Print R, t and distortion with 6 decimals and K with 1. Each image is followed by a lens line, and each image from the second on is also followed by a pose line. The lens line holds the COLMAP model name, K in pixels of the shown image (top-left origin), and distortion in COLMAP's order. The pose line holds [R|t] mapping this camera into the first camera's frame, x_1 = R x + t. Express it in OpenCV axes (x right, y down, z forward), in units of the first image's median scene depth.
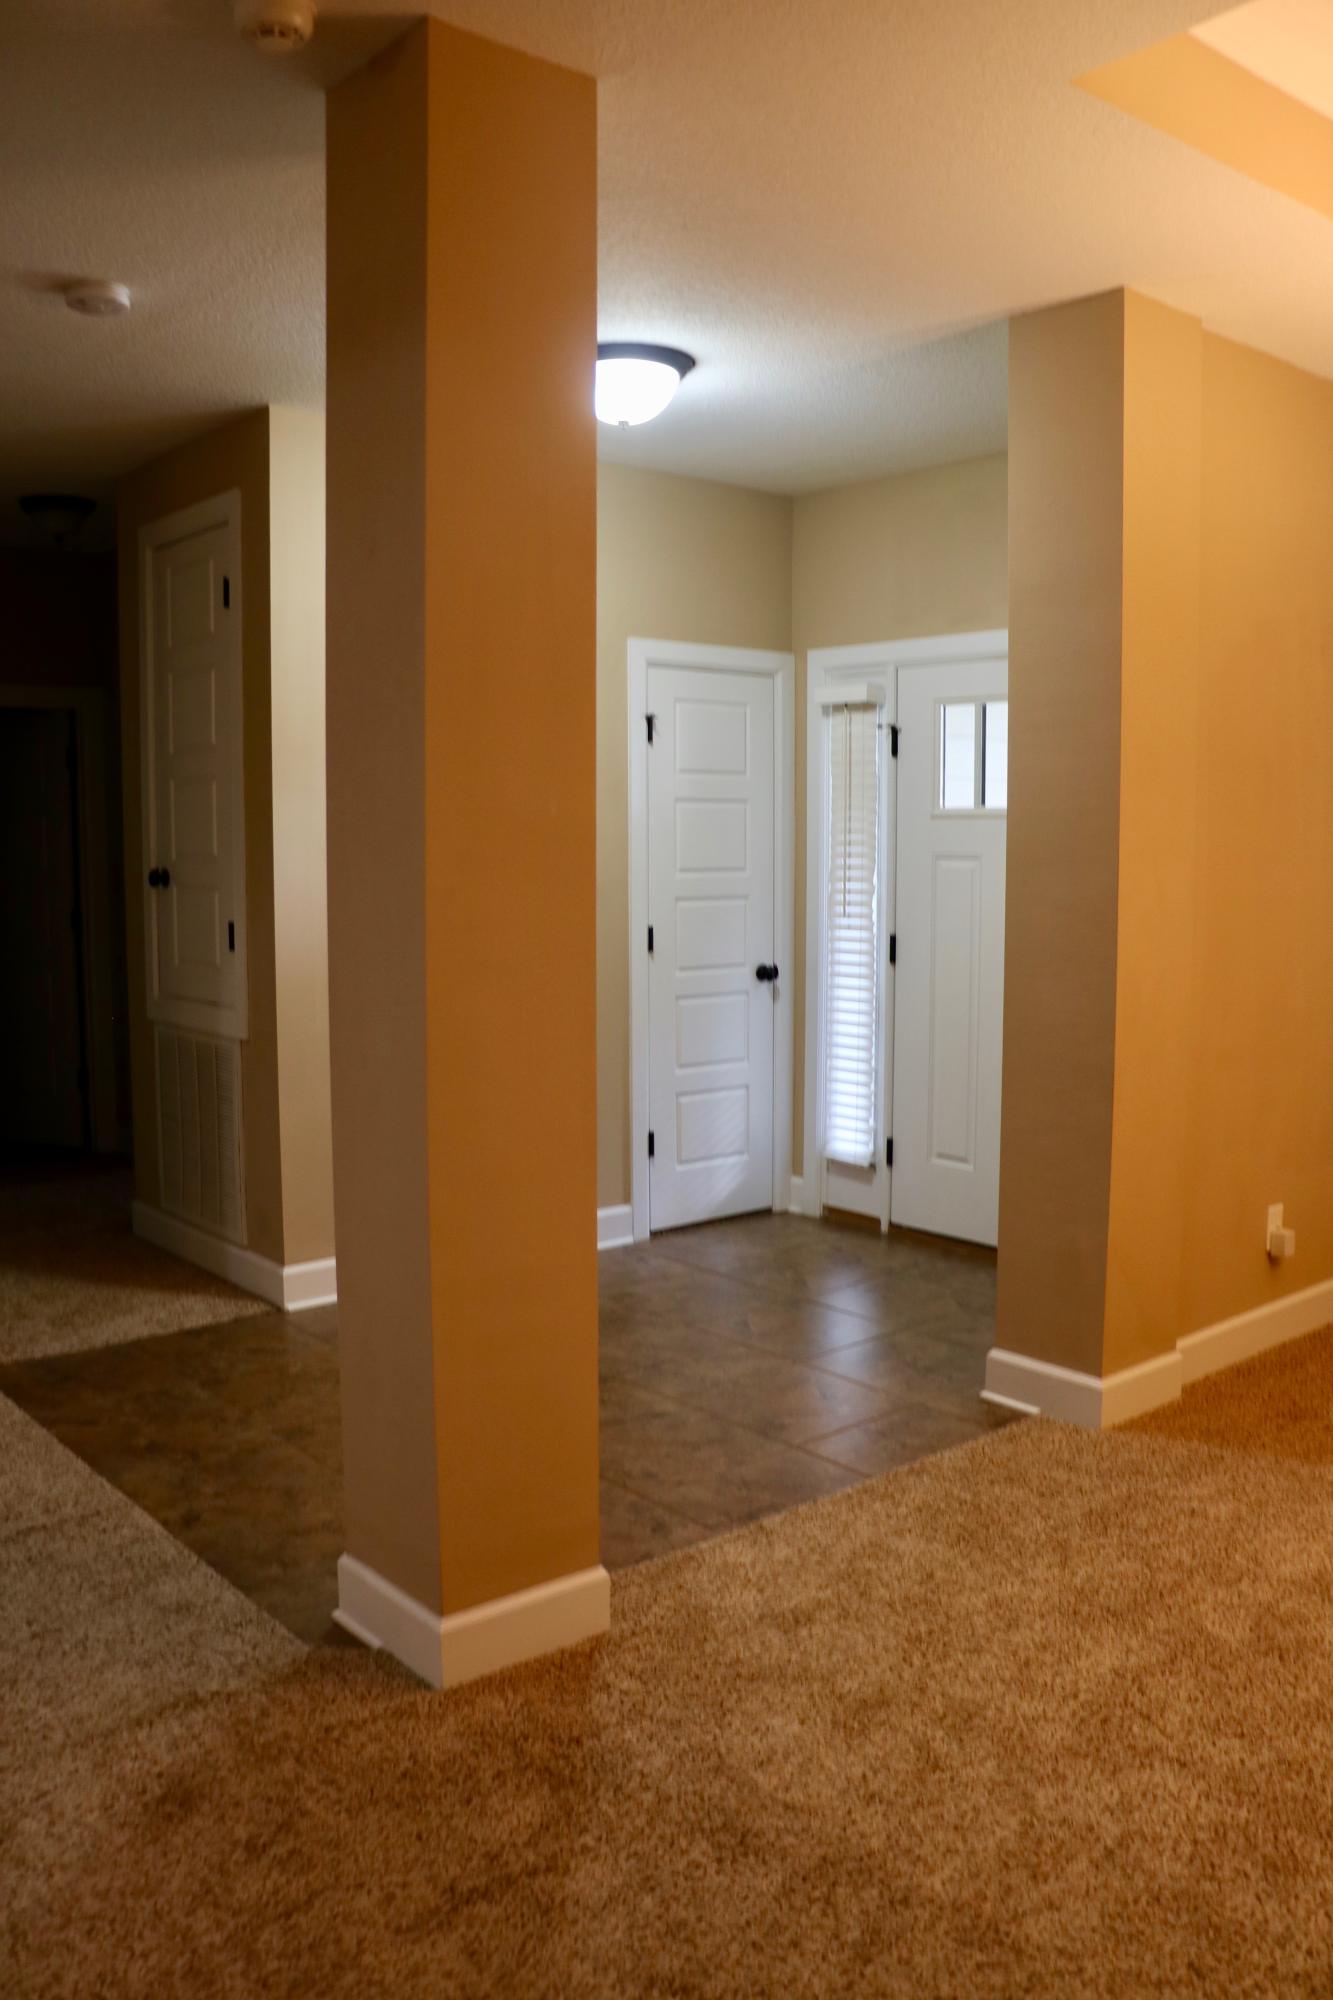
lens RADIAL K [[1635.2, 0, 673.9], [0, 1635.2, 1026.0], [0, 0, 1]] dist [-0.175390, 0.143829]
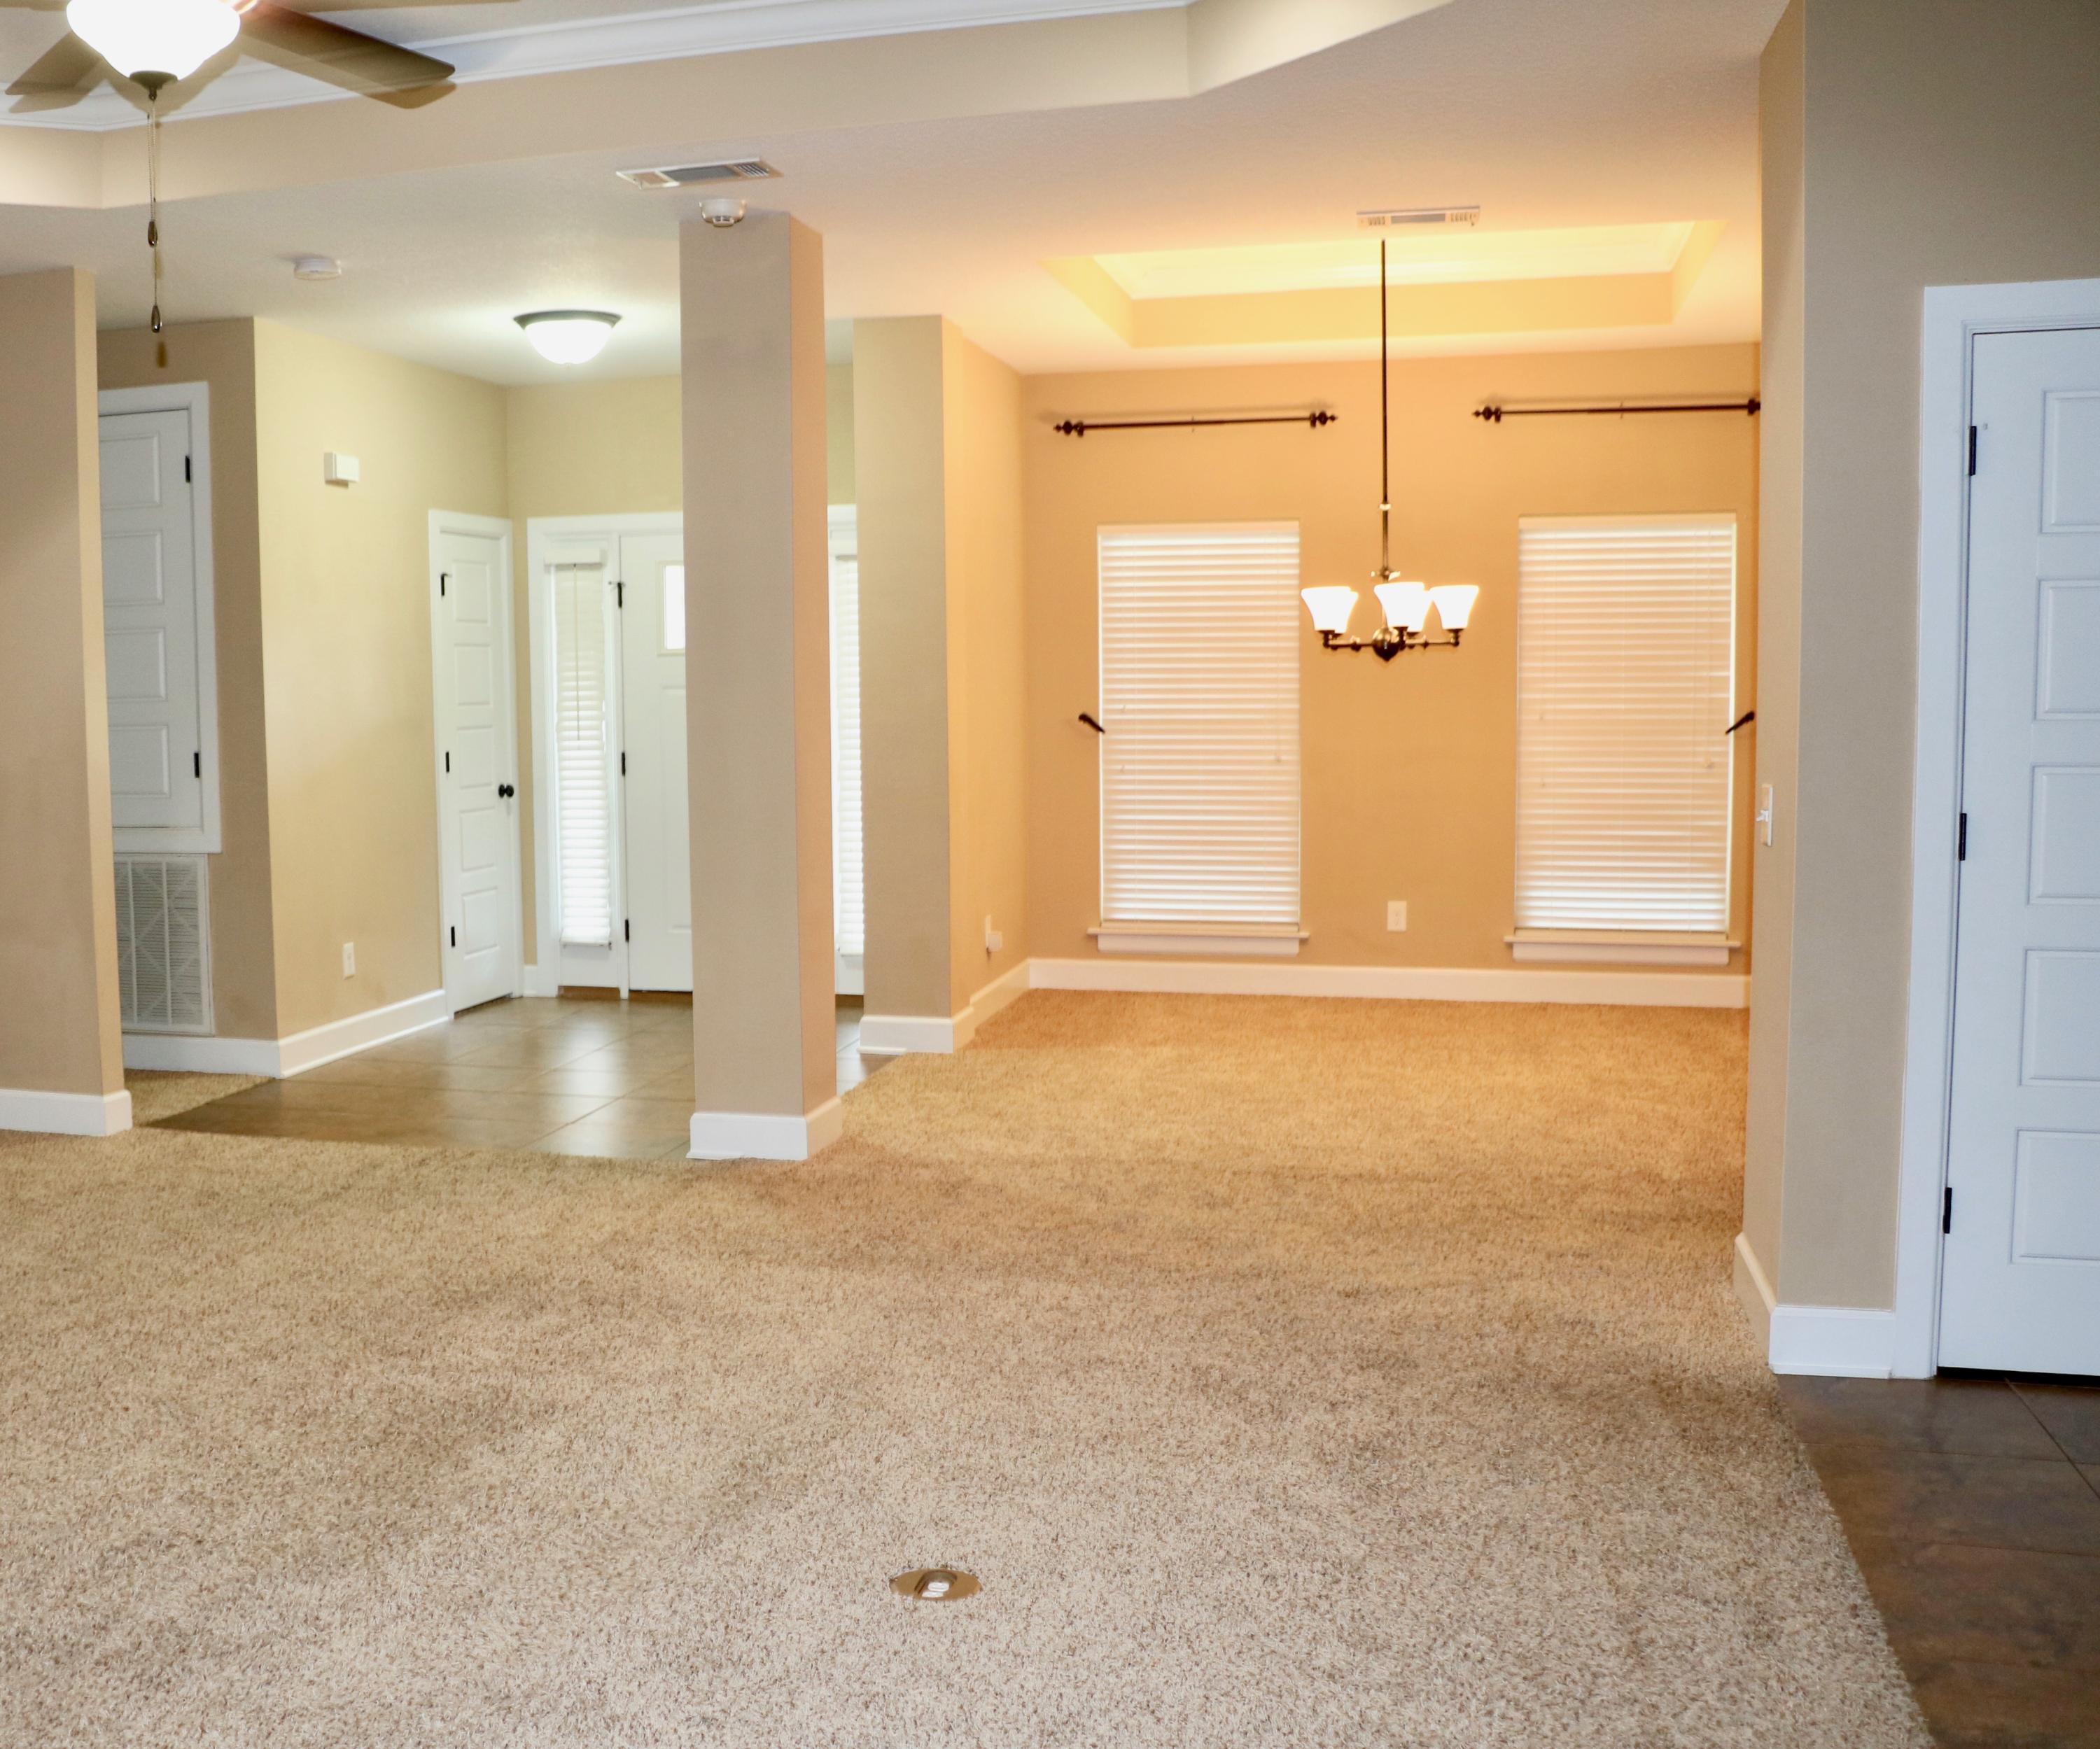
lens RADIAL K [[2116.0, 0, 779.5], [0, 2116.0, 898.2], [0, 0, 1]] dist [-0.202793, 0.223107]
pose [[0.855528, -0.067379, 0.513354, -0.965950], [0.075643, 0.997123, 0.004813, 0.090783], [-0.512202, 0.034713, 0.858163, -0.693539]]
